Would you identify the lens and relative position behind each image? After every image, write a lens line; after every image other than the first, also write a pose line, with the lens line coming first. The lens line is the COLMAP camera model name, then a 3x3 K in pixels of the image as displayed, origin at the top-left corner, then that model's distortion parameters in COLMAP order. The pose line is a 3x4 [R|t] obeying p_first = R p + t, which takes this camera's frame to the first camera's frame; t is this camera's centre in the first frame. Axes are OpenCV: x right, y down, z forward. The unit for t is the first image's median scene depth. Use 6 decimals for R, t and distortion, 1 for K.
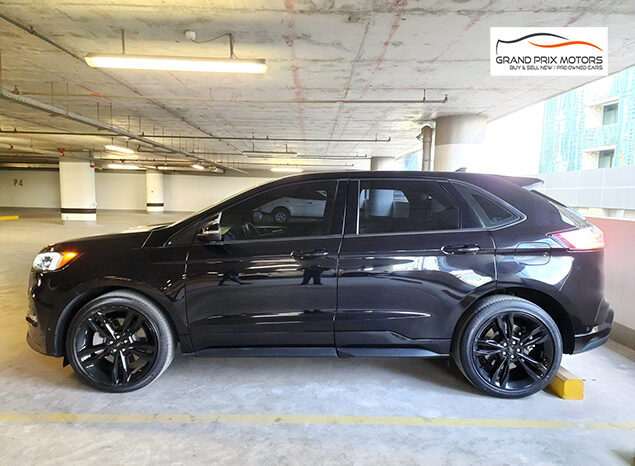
lens RADIAL K [[434.2, 0, 316.4], [0, 434.2, 230.6], [0, 0, 1]] dist [0.038528, -0.032441]
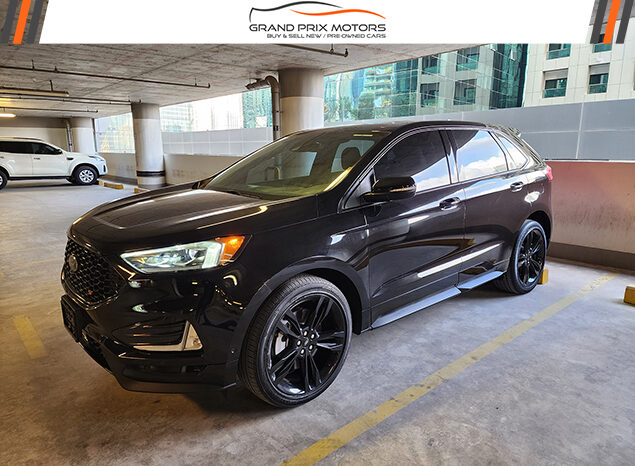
lens RADIAL K [[434.2, 0, 303.3], [0, 434.2, 231.8], [0, 0, 1]] dist [0.038528, -0.032441]
pose [[0.755641, -0.143498, 0.639073, -0.912060], [0.071440, 0.987941, 0.137361, -0.043803], [-0.651078, -0.058140, 0.756781, 0.417331]]
